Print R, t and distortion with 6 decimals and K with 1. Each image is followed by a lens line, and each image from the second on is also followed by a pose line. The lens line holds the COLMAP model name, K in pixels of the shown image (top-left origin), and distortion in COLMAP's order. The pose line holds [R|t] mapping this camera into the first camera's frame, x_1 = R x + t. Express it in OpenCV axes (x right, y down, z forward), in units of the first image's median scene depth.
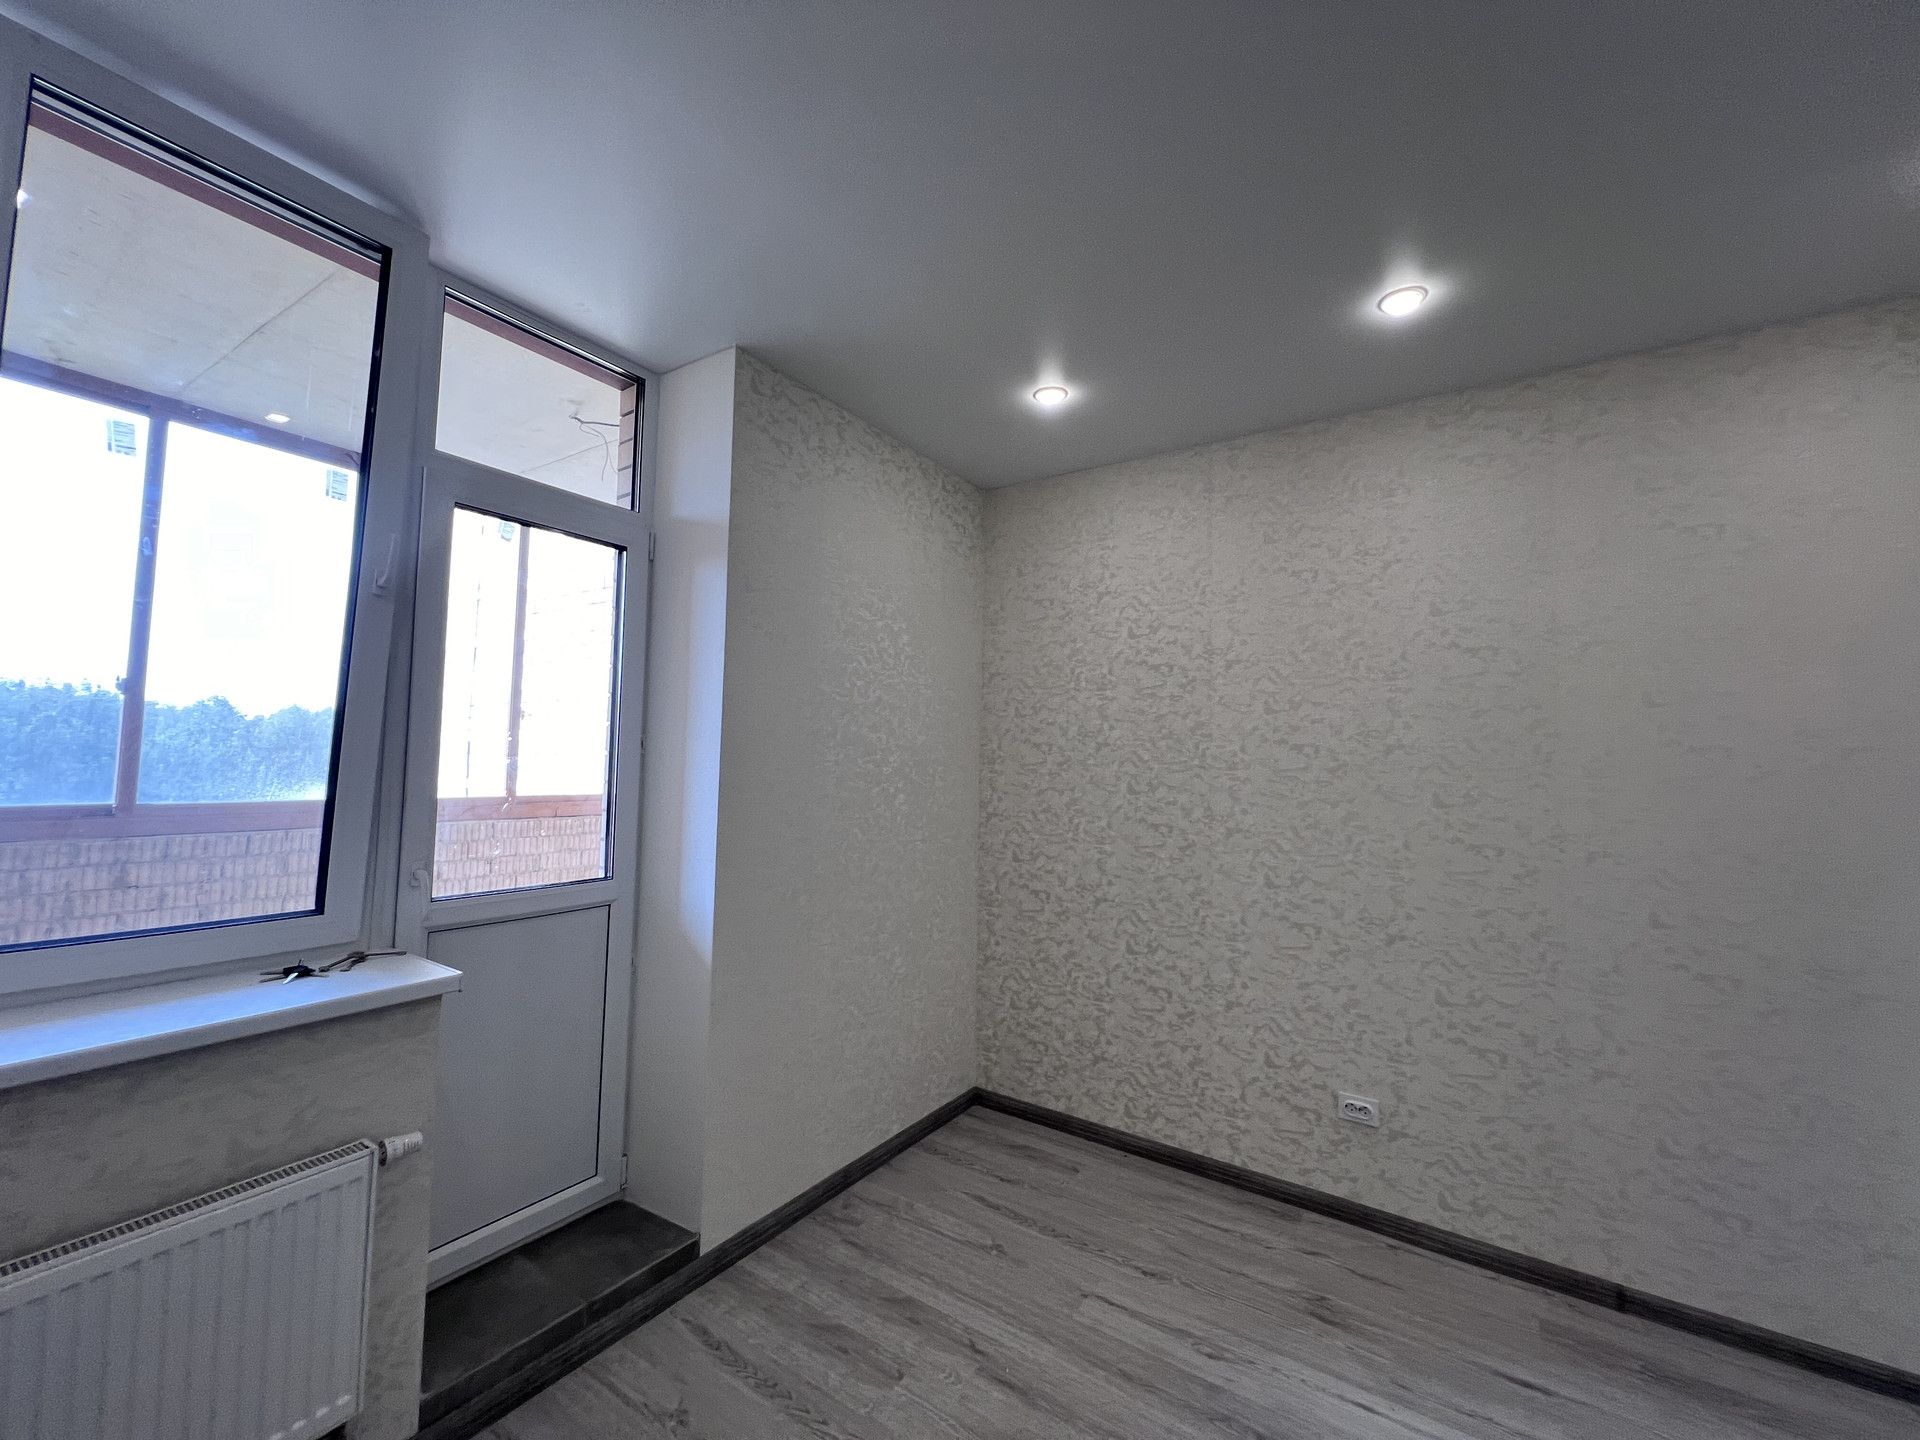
lens RADIAL K [[771.5, 0, 958.5], [0, 771.5, 714.4], [0, 0, 1]] dist [-0.001458, 0.000673]
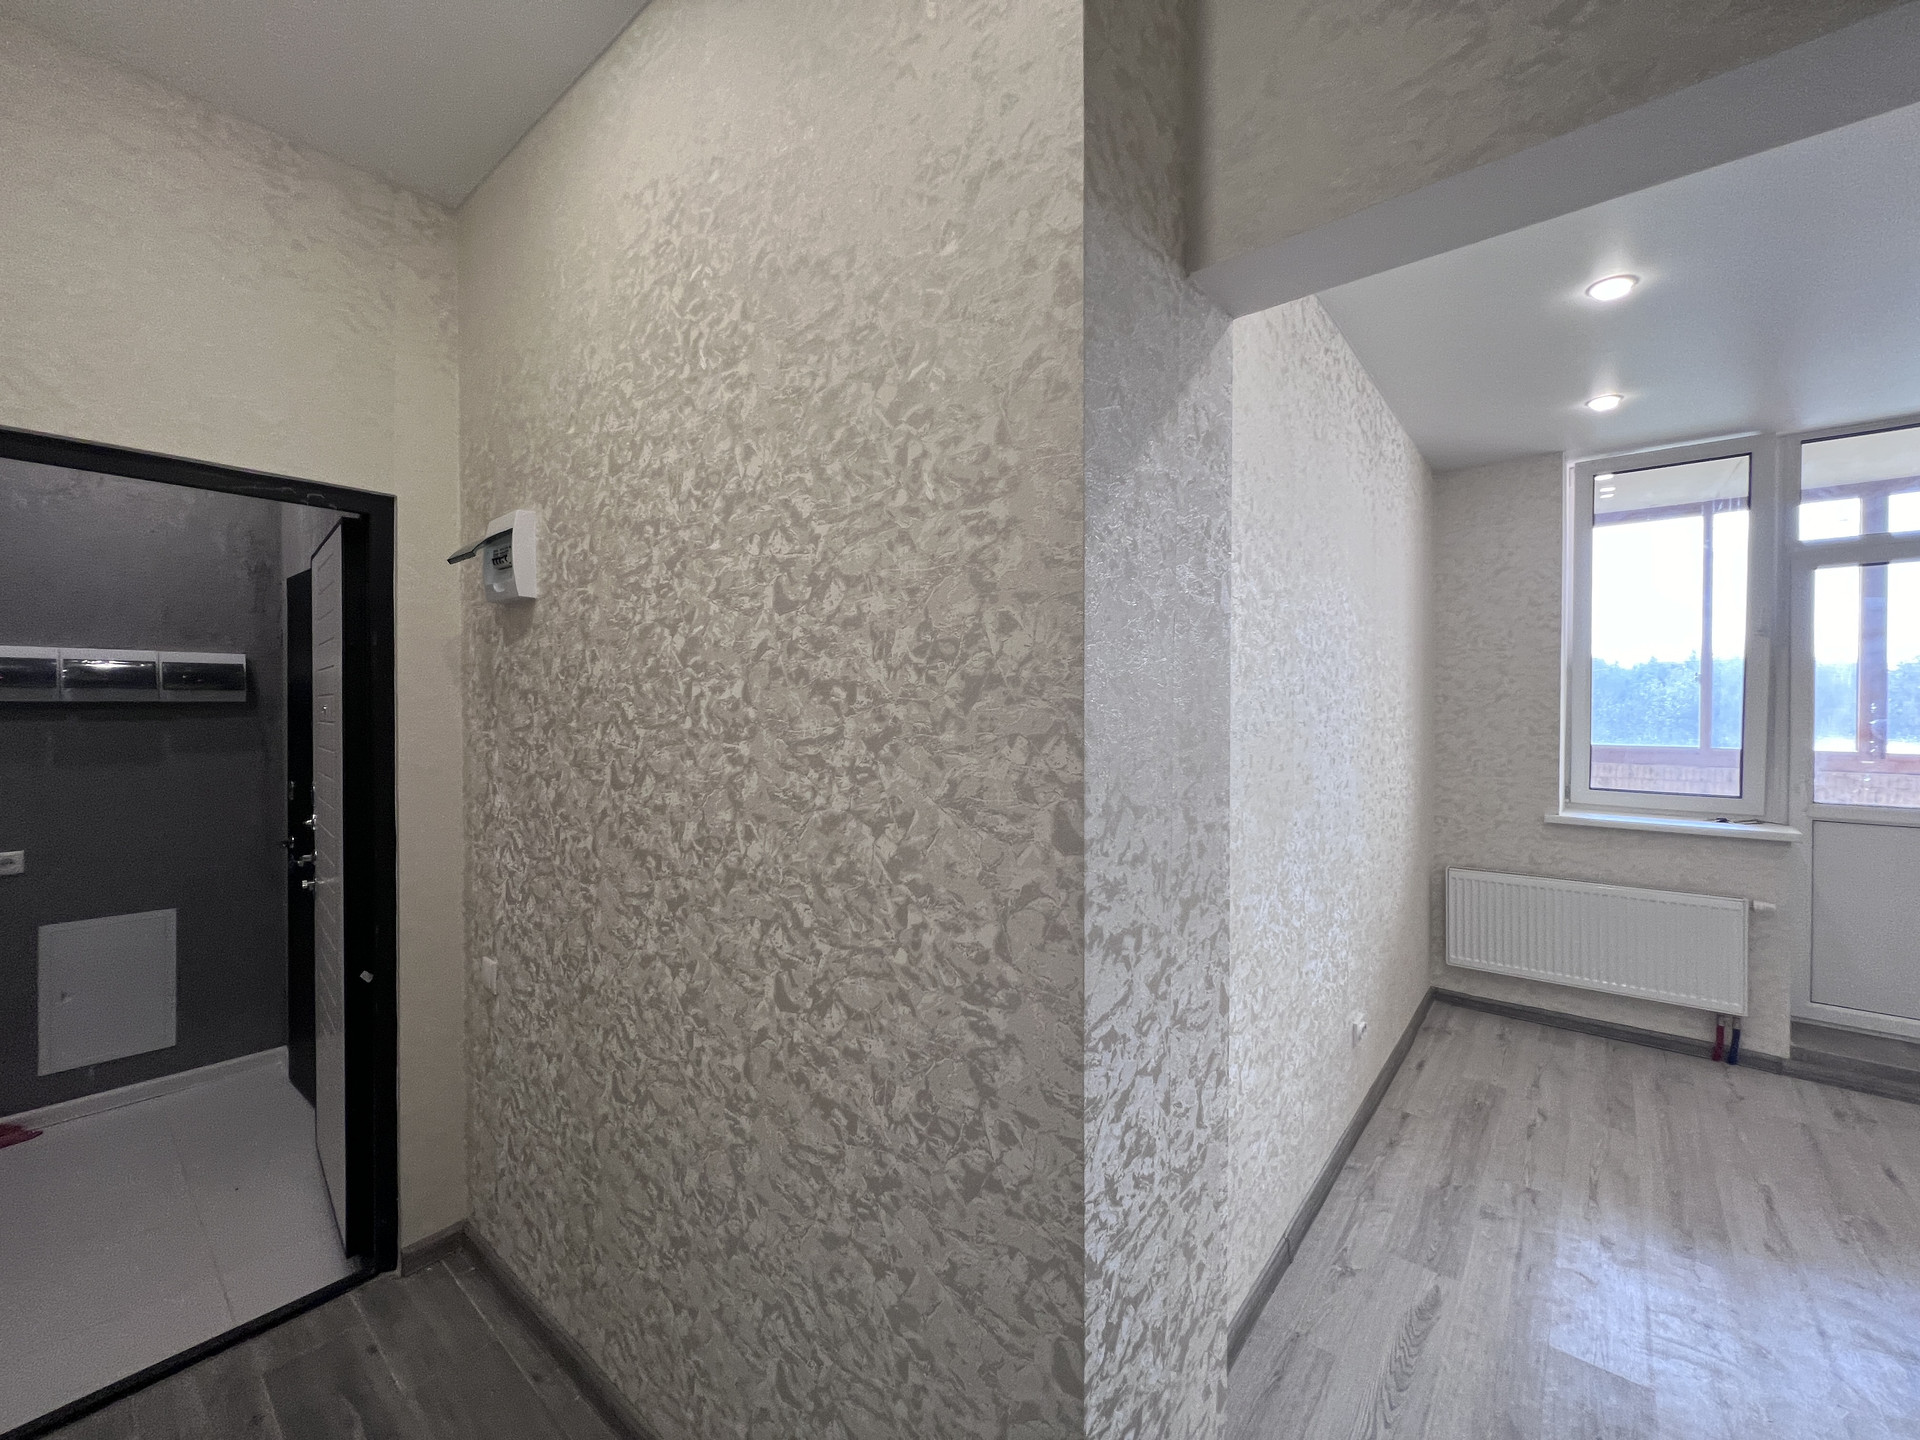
lens RADIAL K [[771.5, 0, 958.5], [0, 771.5, 714.4], [0, 0, 1]] dist [-0.001458, 0.000673]
pose [[-0.109173, -0.008852, -0.993983, 0.960709], [0.055985, 0.998318, -0.015039, -0.029623], [0.992445, -0.057290, -0.108494, -0.543928]]
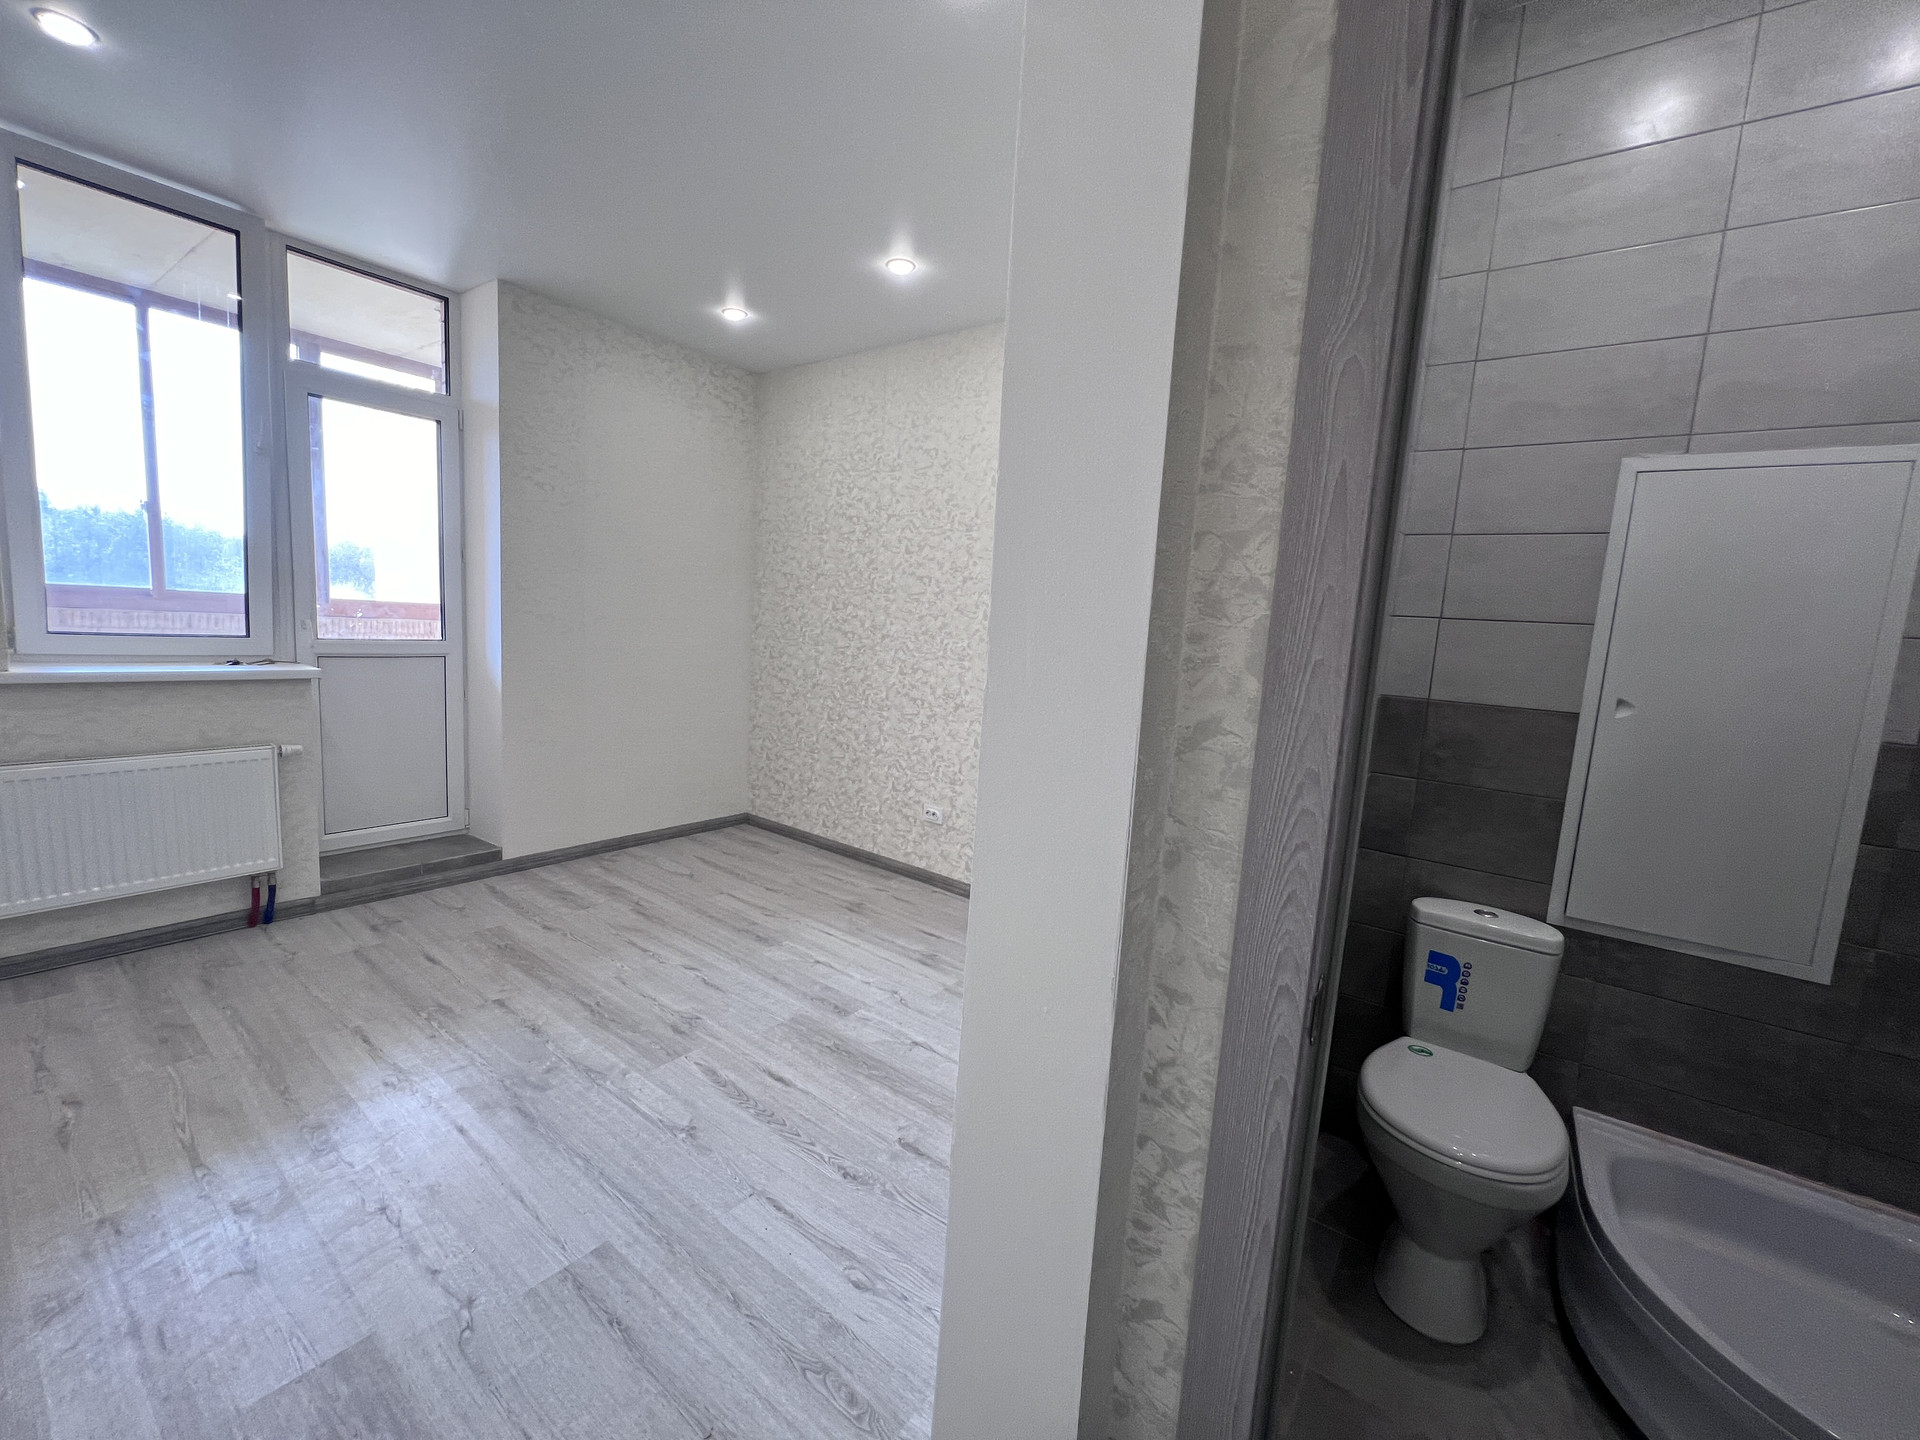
lens RADIAL K [[771.5, 0, 958.5], [0, 771.5, 714.4], [0, 0, 1]] dist [-0.001458, 0.000673]
pose [[0.997626, 0.047661, -0.049698, 0.641650], [-0.037951, 0.982805, 0.180702, 0.032657], [0.057456, -0.178387, 0.982281, -0.488299]]
